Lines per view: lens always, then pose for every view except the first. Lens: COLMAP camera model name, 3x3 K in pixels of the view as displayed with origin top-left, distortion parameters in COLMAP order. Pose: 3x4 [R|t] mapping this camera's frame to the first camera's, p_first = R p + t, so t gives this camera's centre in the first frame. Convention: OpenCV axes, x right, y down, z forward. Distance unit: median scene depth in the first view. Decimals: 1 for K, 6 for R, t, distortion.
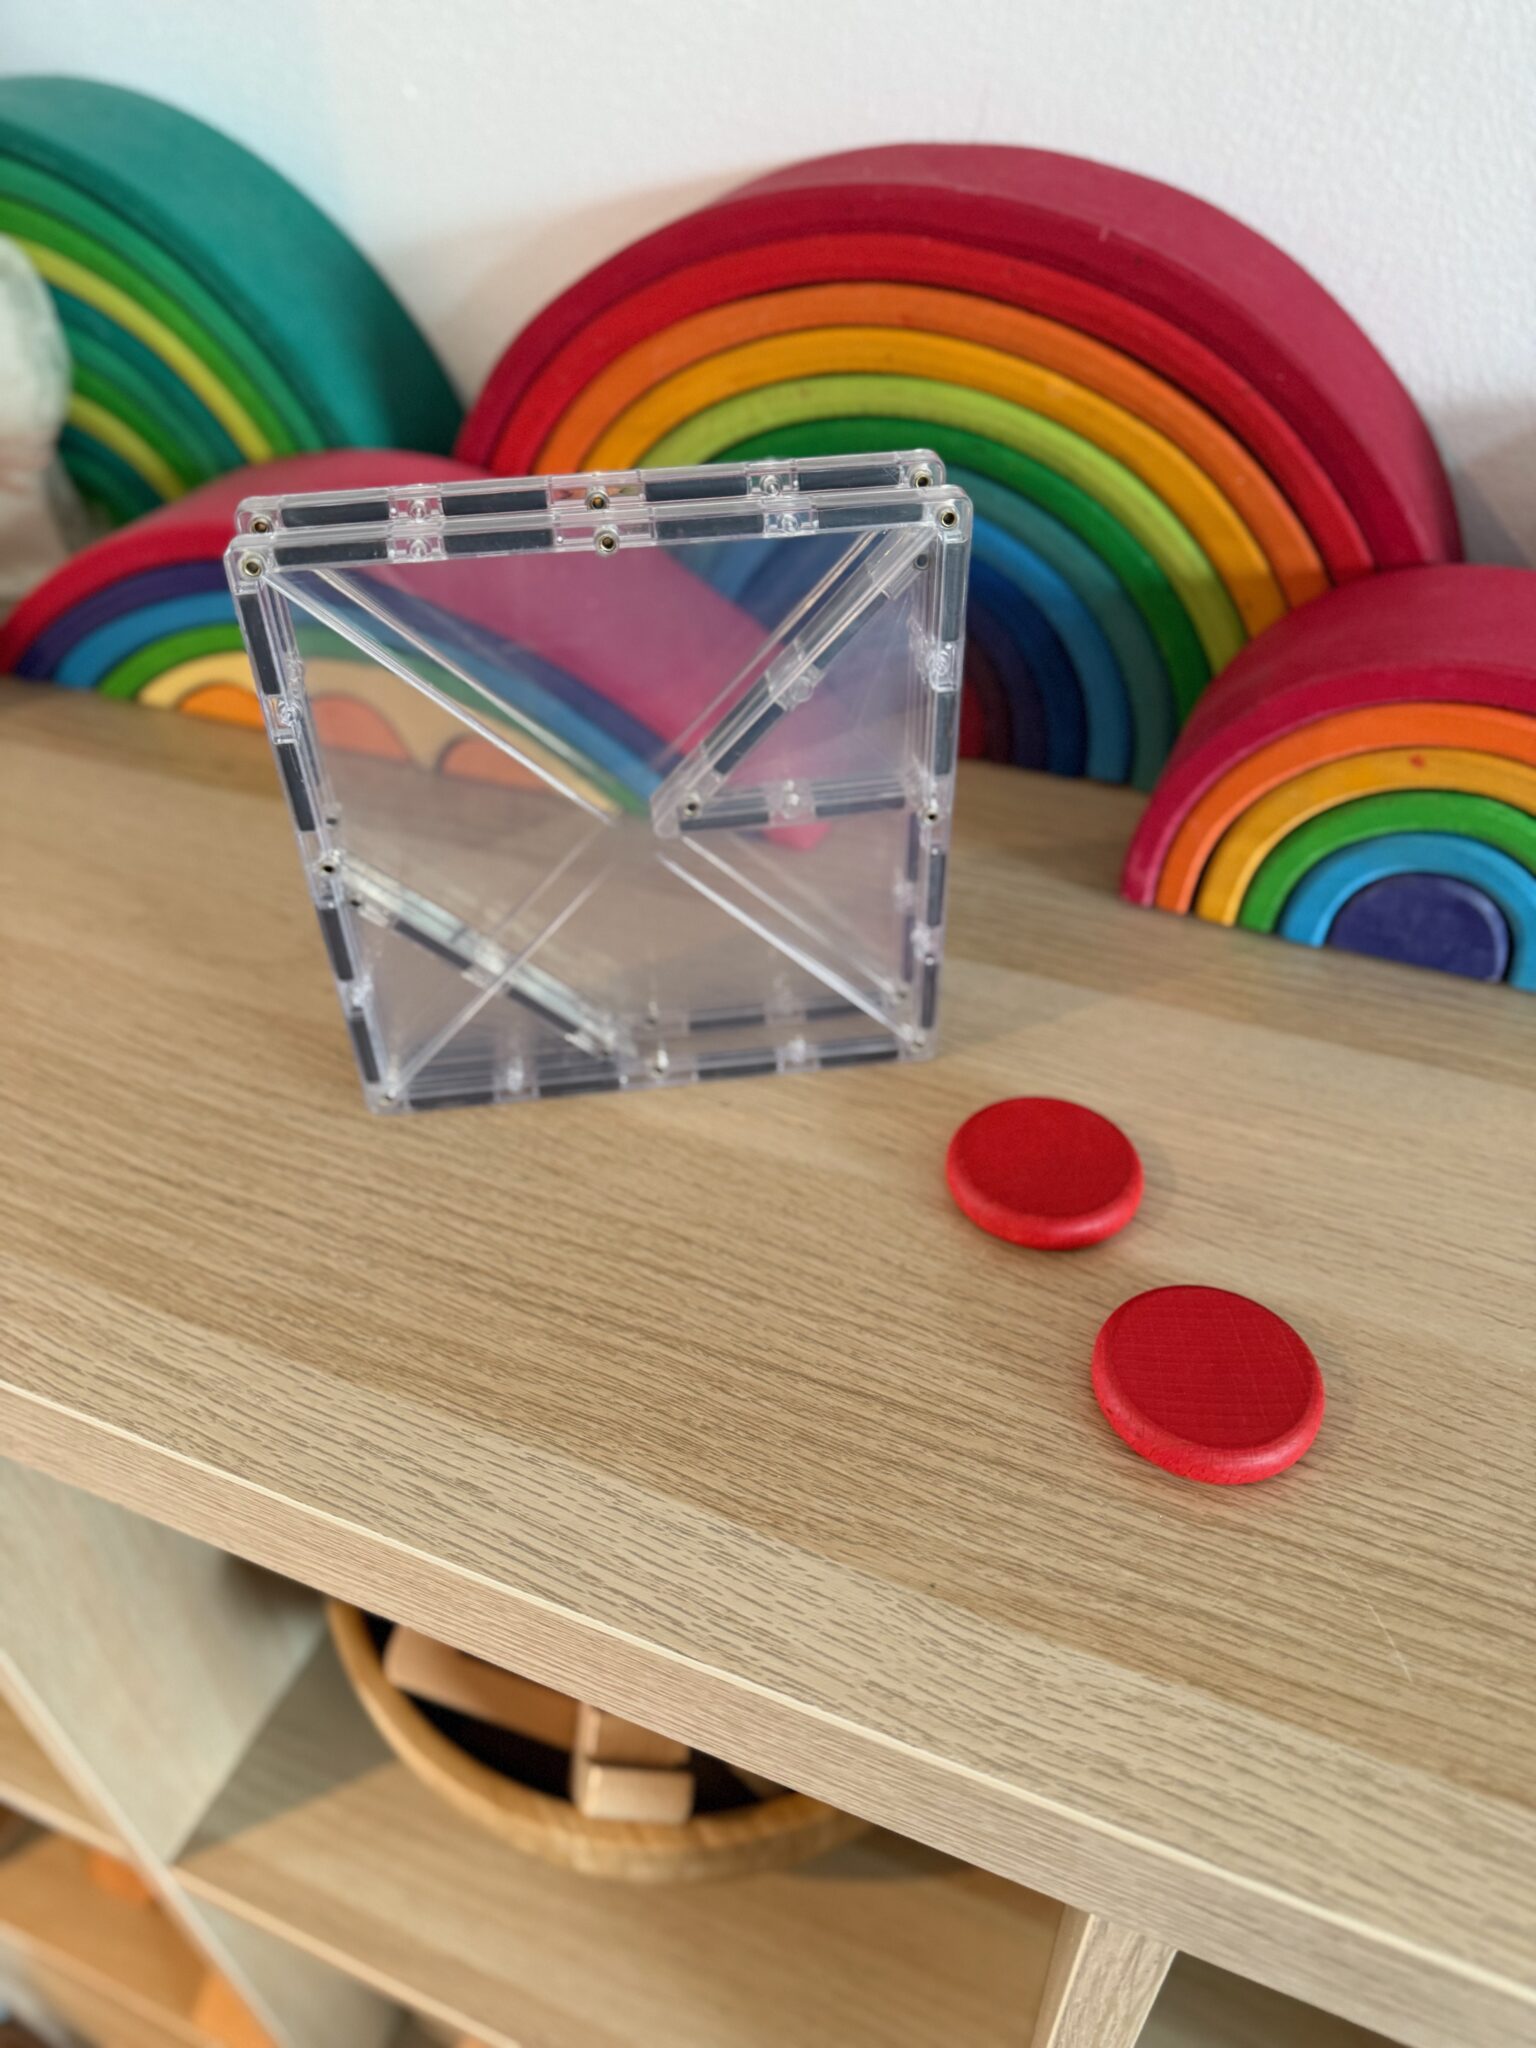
lens RADIAL K [[1410.5, 0, 798.4], [0, 1410.5, 1030.5], [0, 0, 1]] dist [0.075732, -0.183892]
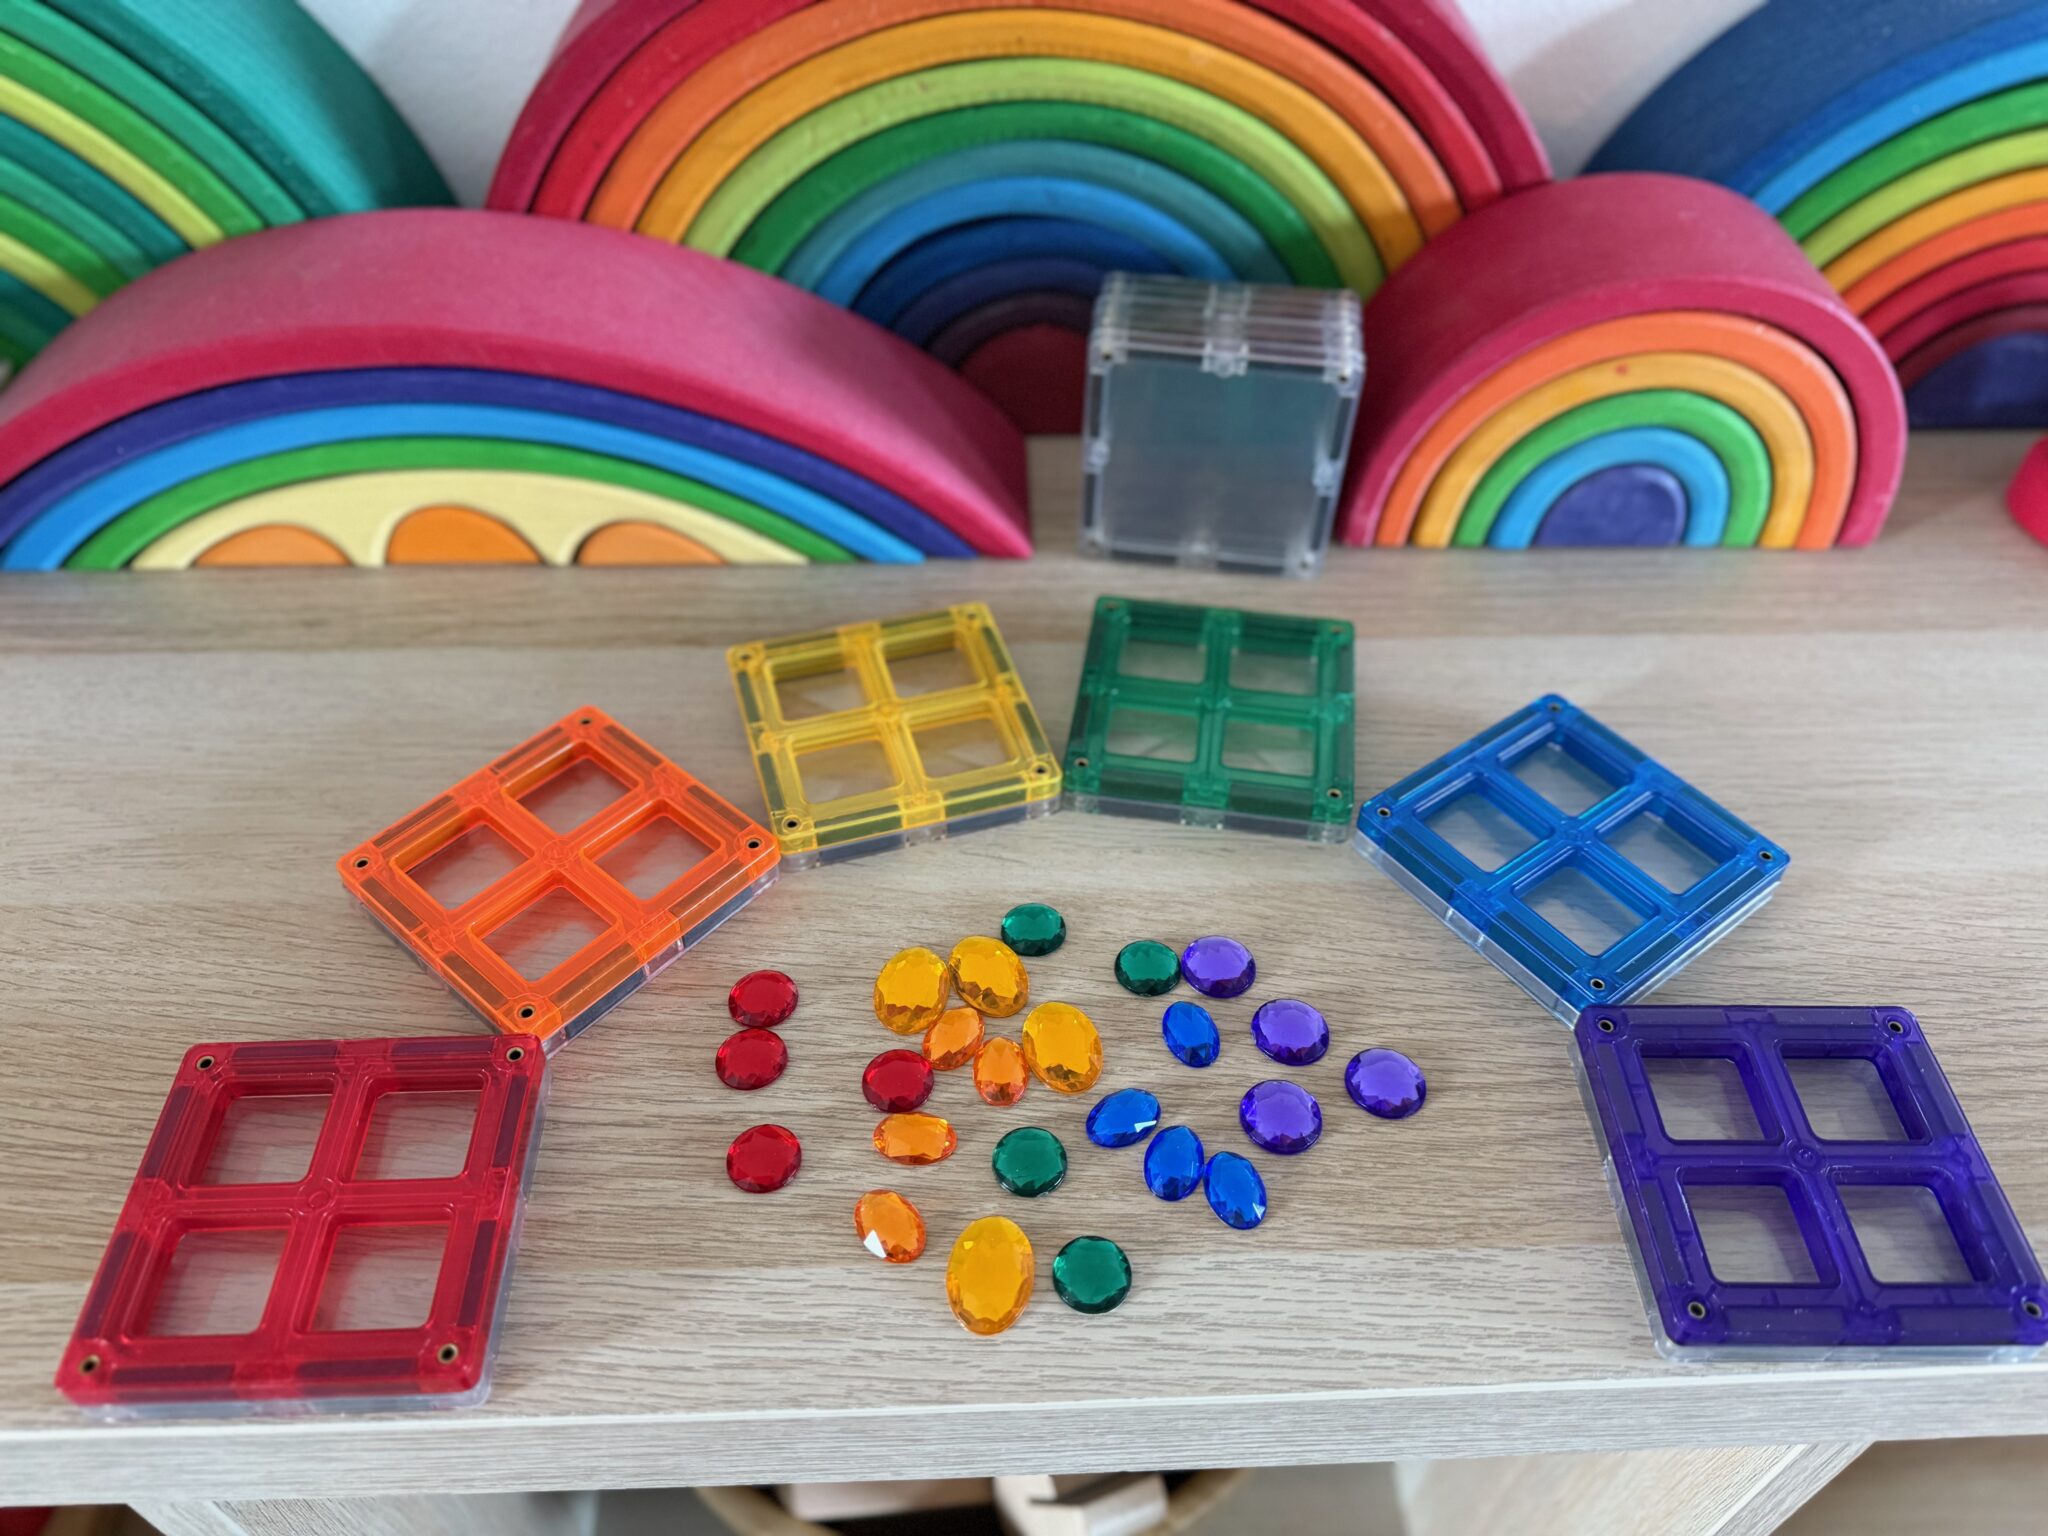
lens RADIAL K [[1426.7, 0, 1051.5], [0, 1426.7, 762.8], [0, 0, 1]] dist [0.002613, -0.044701]
pose [[0.912244, -0.273150, 0.305287, -0.473647], [0.246330, 0.961225, 0.123966, -0.174198], [-0.327311, -0.037886, 0.944157, 0.114034]]
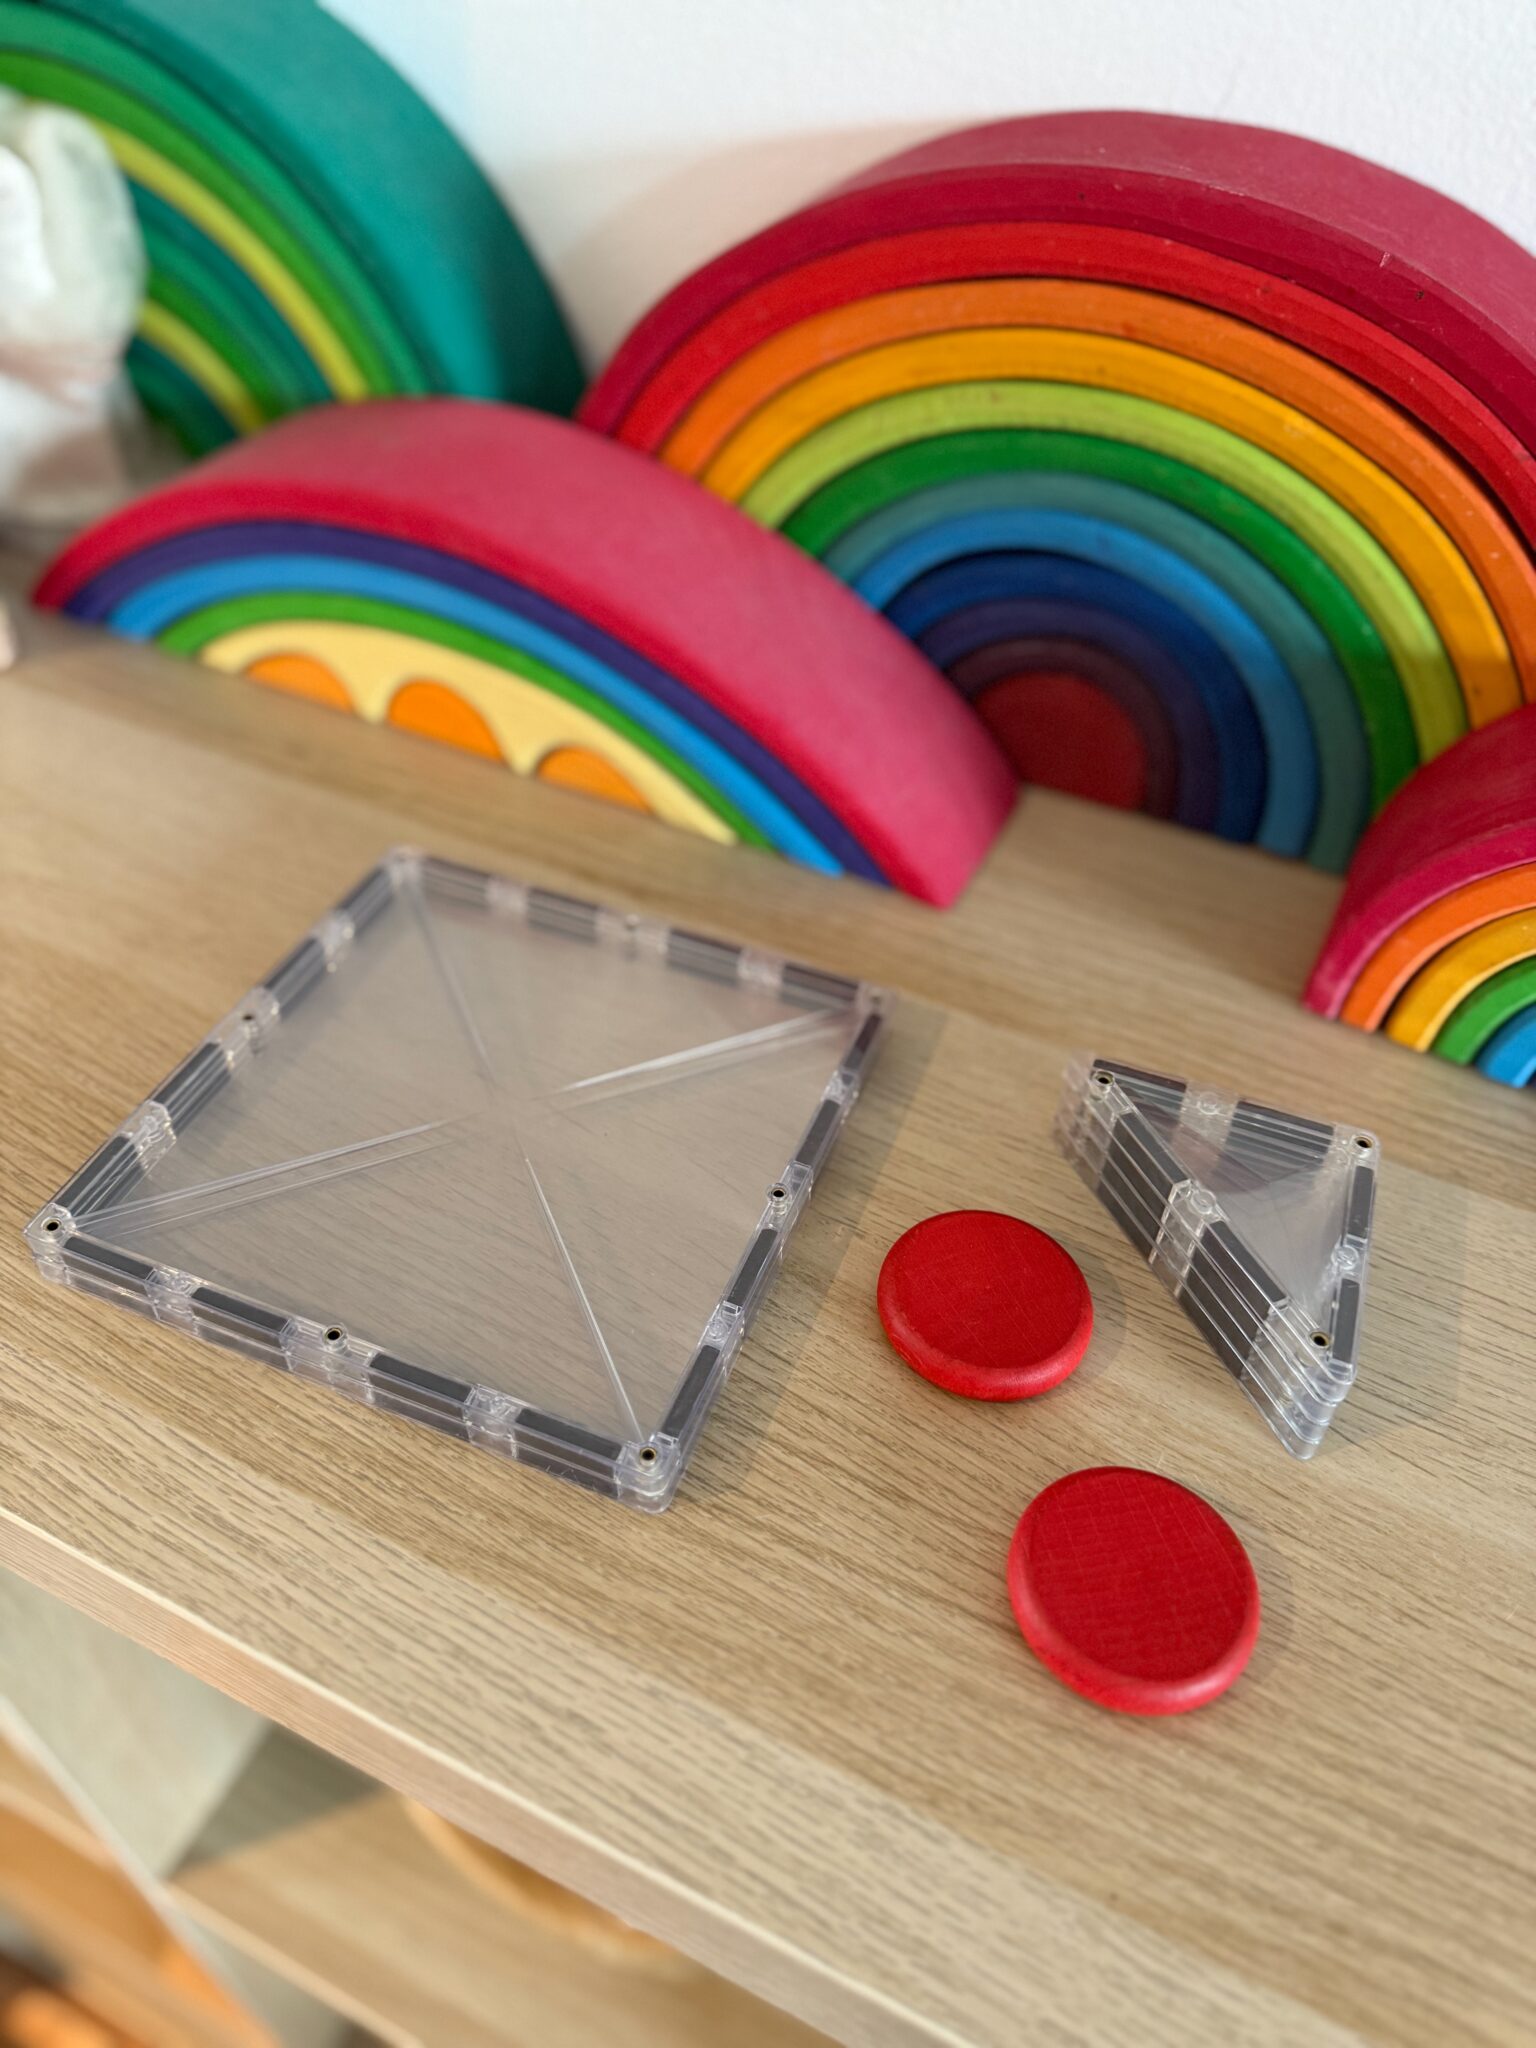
lens RADIAL K [[1453.0, 0, 792.3], [0, 1453.0, 1031.6], [0, 0, 1]] dist [-0.028805, 0.007043]
pose [[0.996406, 0.084662, 0.002569, -0.131454], [-0.084664, 0.994616, 0.059750, -0.152272], [0.002503, -0.059753, 0.998210, 0.133018]]
